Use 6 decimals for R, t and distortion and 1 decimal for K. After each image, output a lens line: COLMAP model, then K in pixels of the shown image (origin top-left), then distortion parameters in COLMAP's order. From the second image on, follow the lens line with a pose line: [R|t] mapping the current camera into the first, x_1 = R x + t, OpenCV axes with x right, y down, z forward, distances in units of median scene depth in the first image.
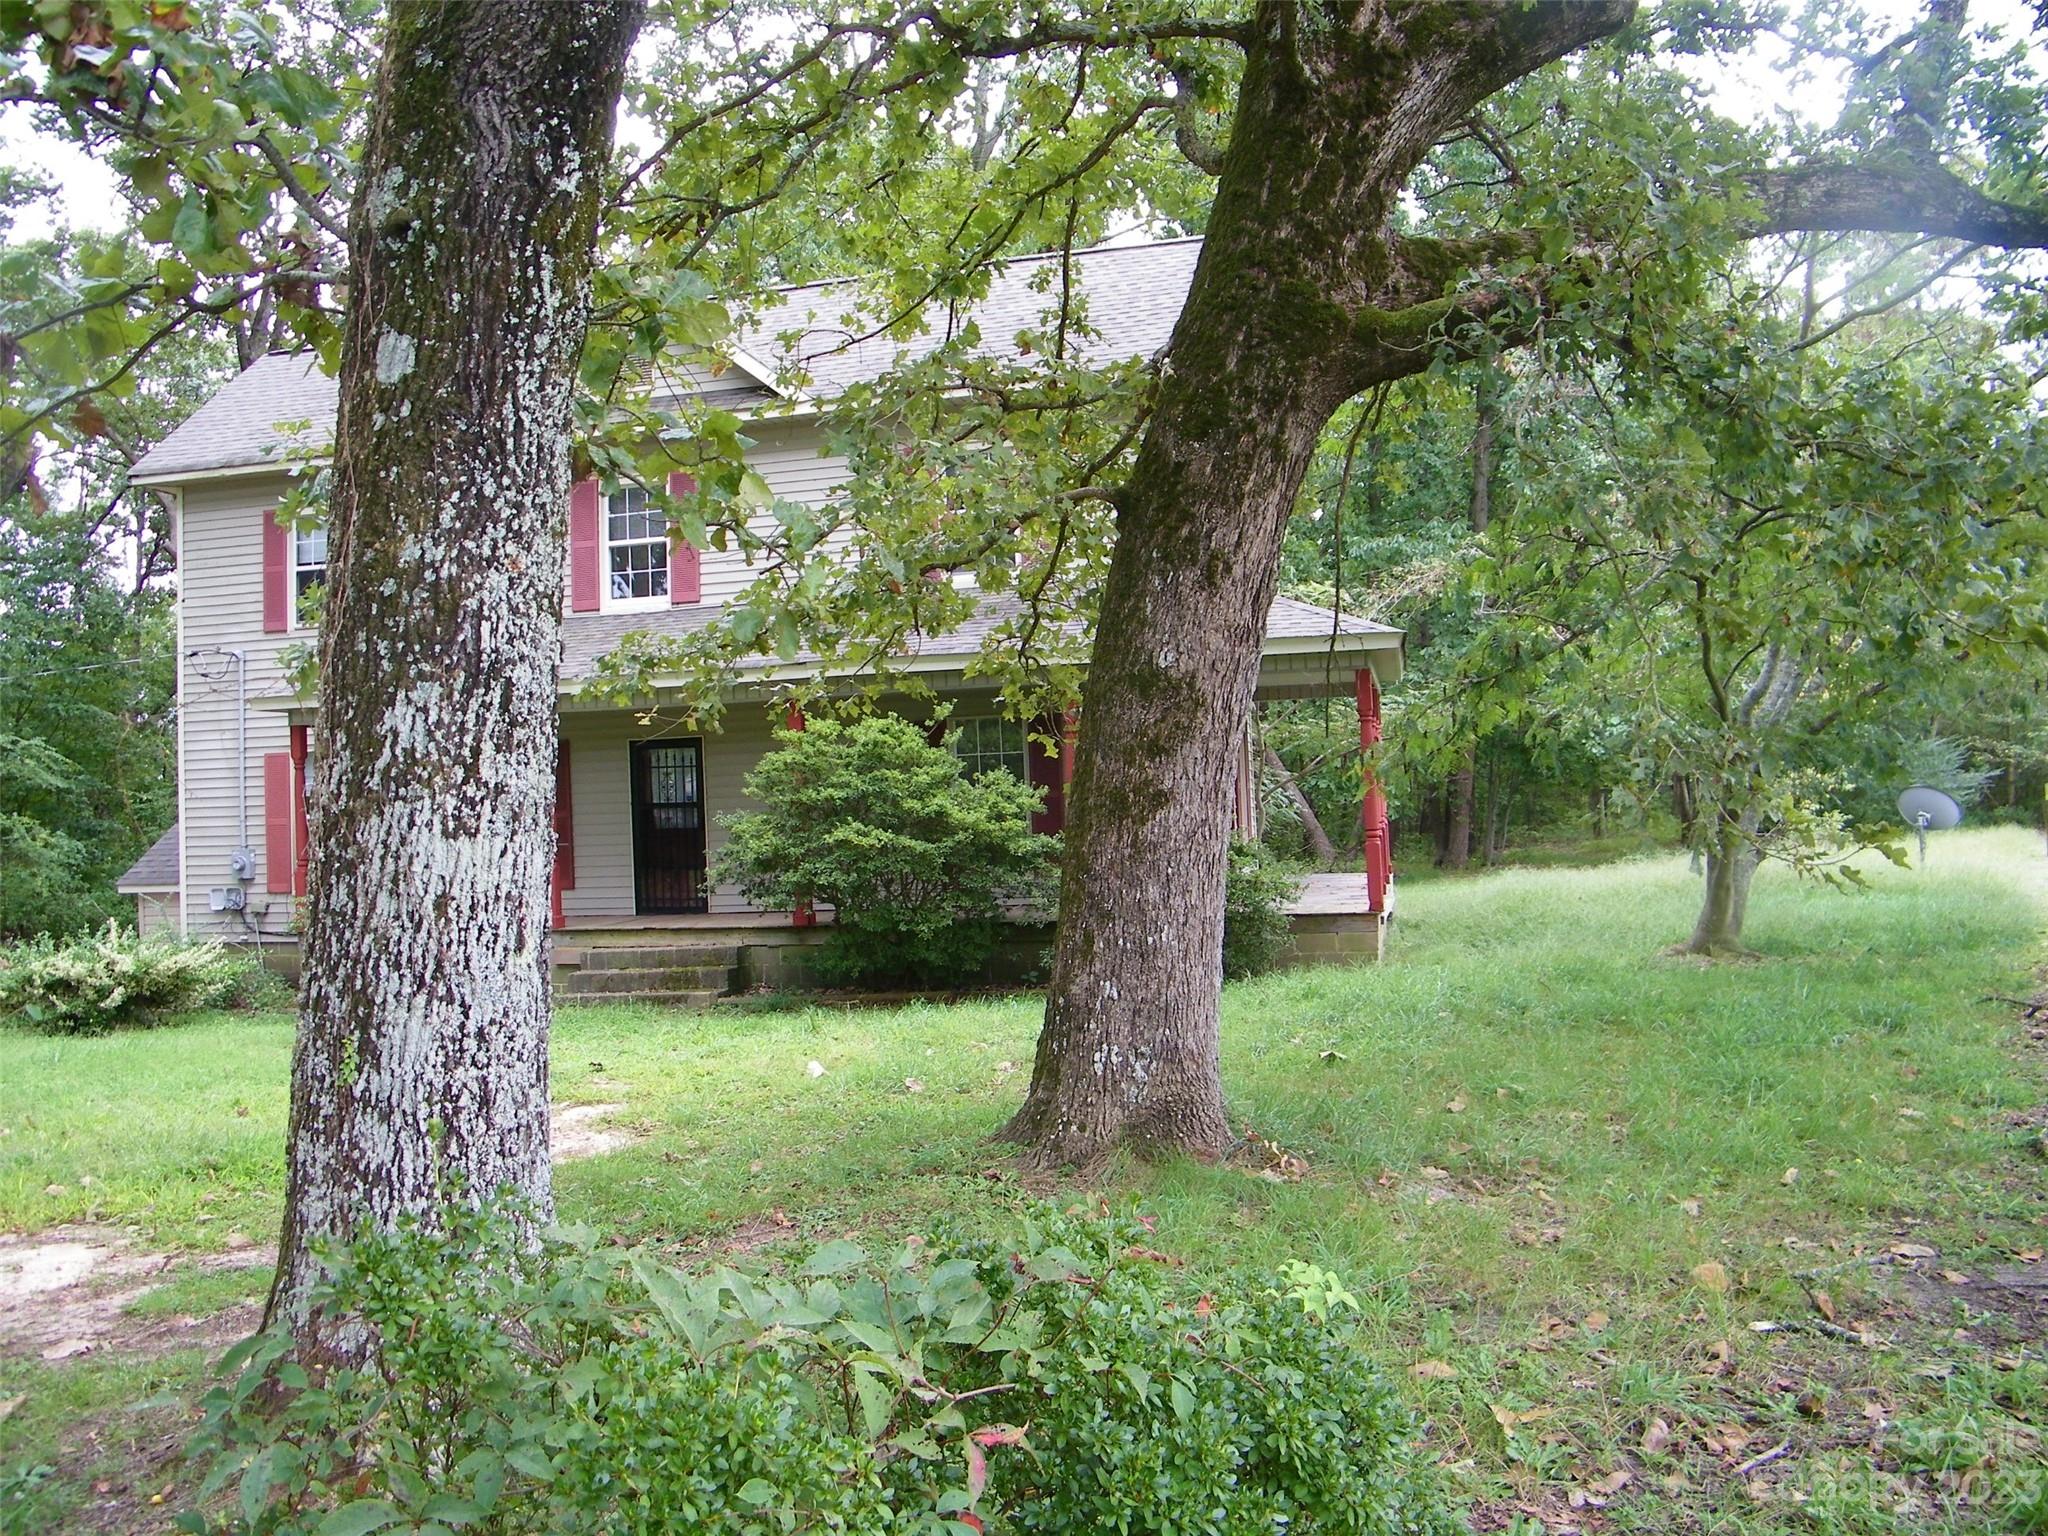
lens RADIAL K [[1701.6, 0, 1013.0], [0, 1701.6, 708.2], [0, 0, 1]] dist [-0.198906, 0.158213]
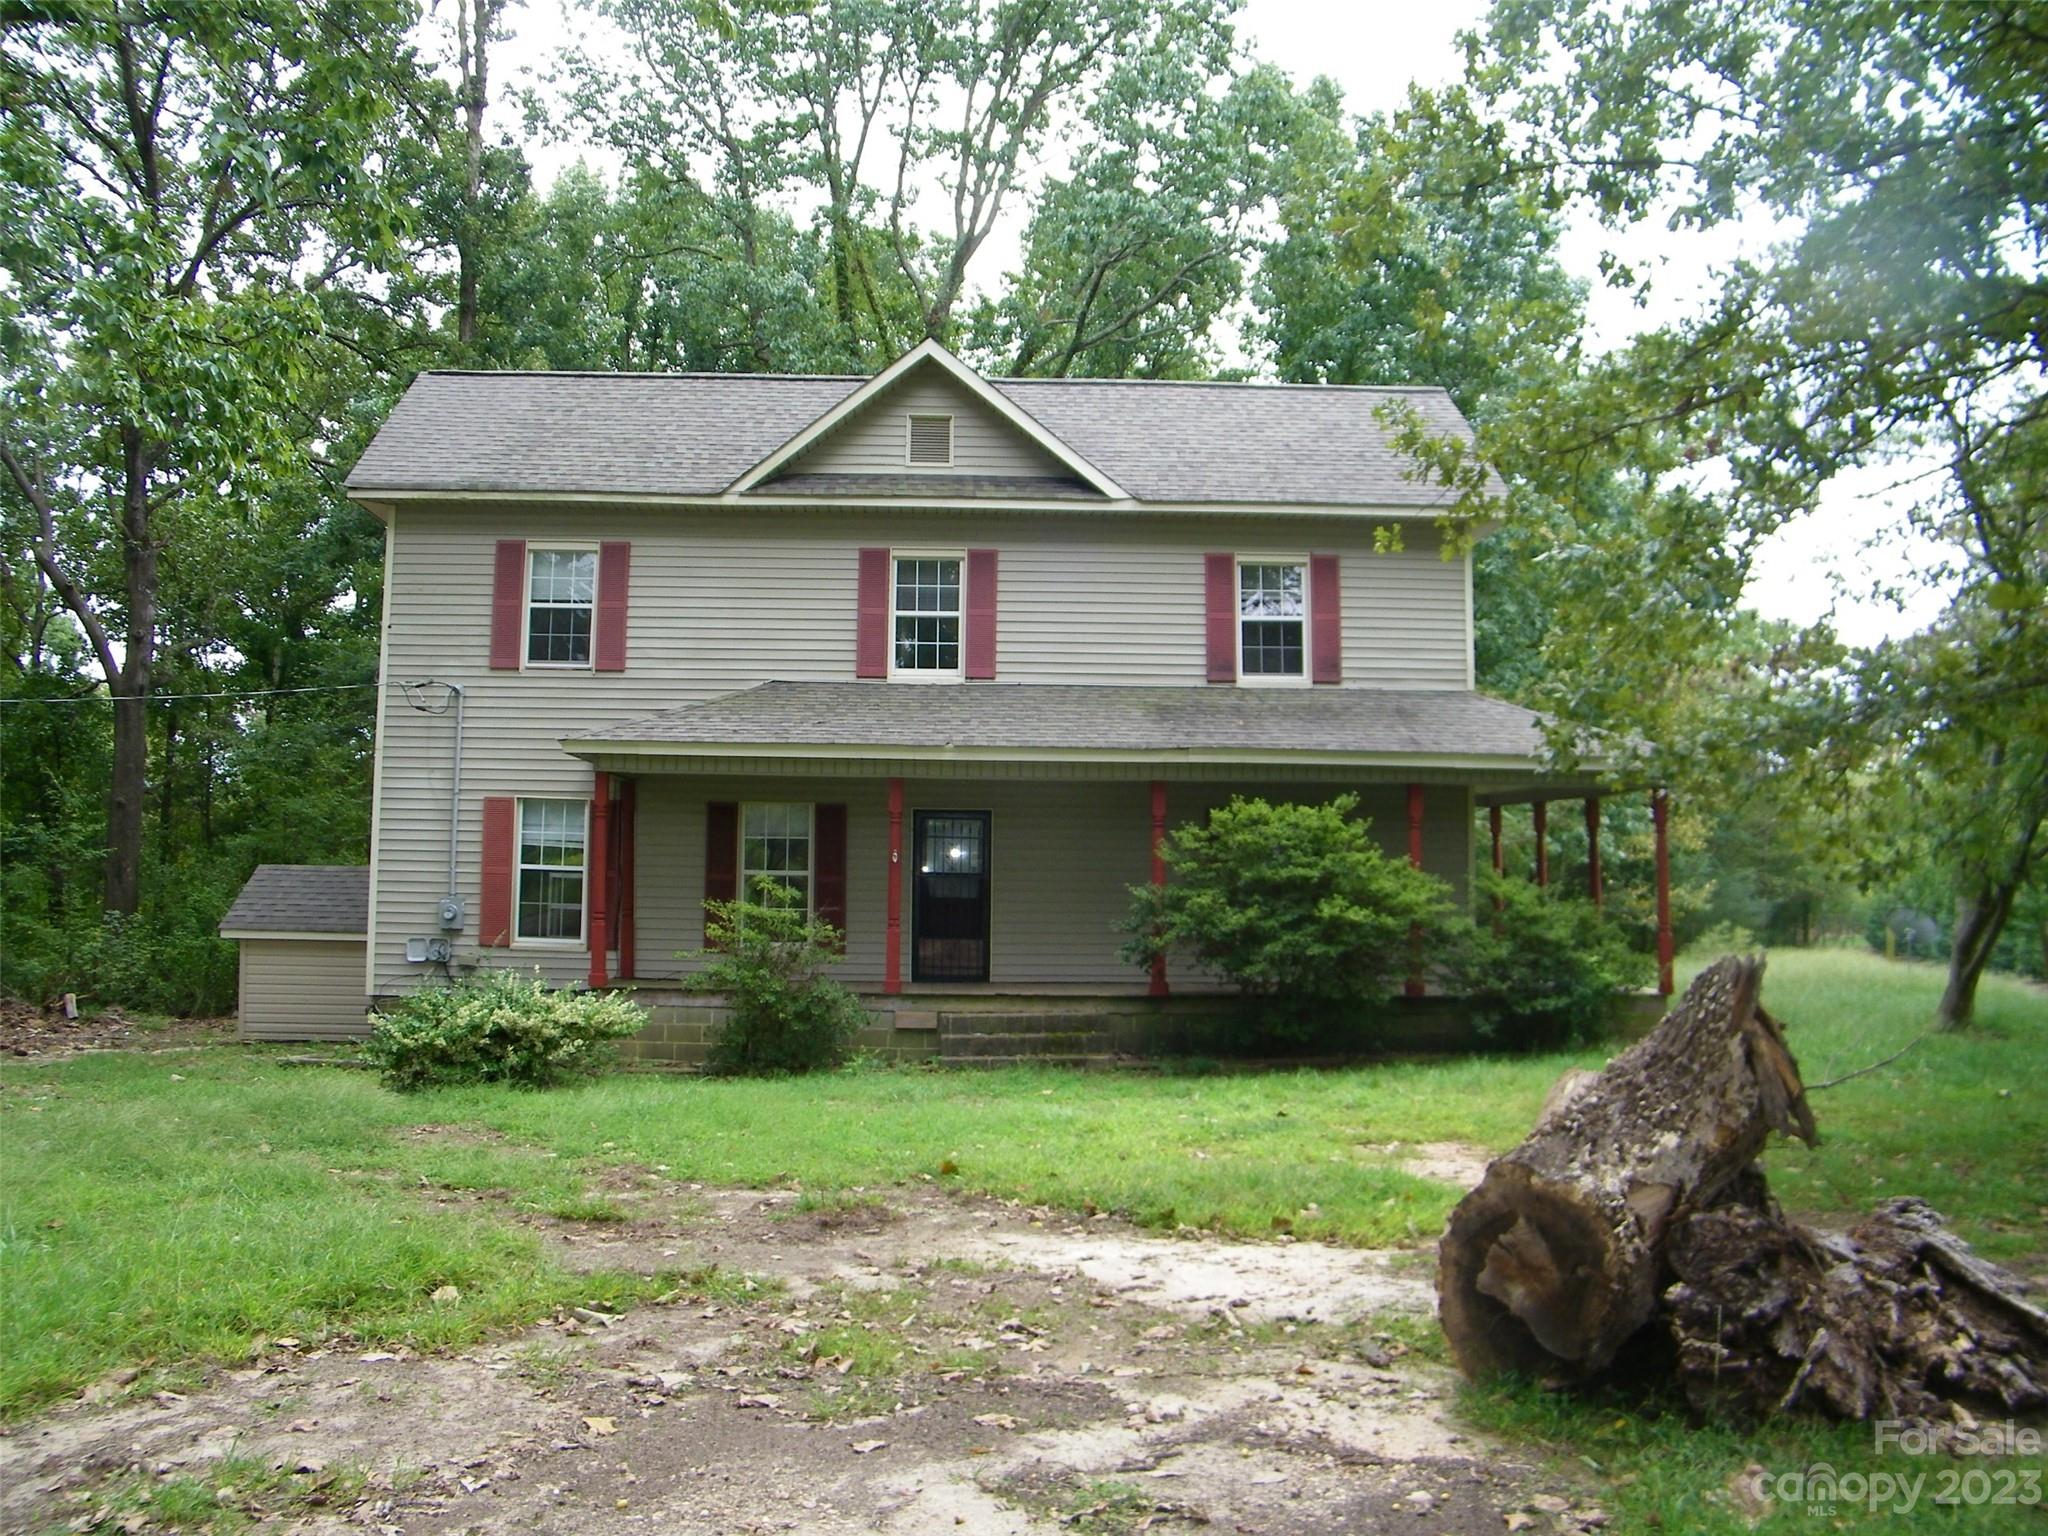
lens RADIAL K [[1701.6, 0, 1013.0], [0, 1701.6, 708.2], [0, 0, 1]] dist [-0.198906, 0.158213]
pose [[0.965304, 0.077488, 0.249368, -0.422744], [-0.062639, 0.995788, -0.066953, 0.023028], [-0.253505, 0.049010, 0.966092, -0.002360]]
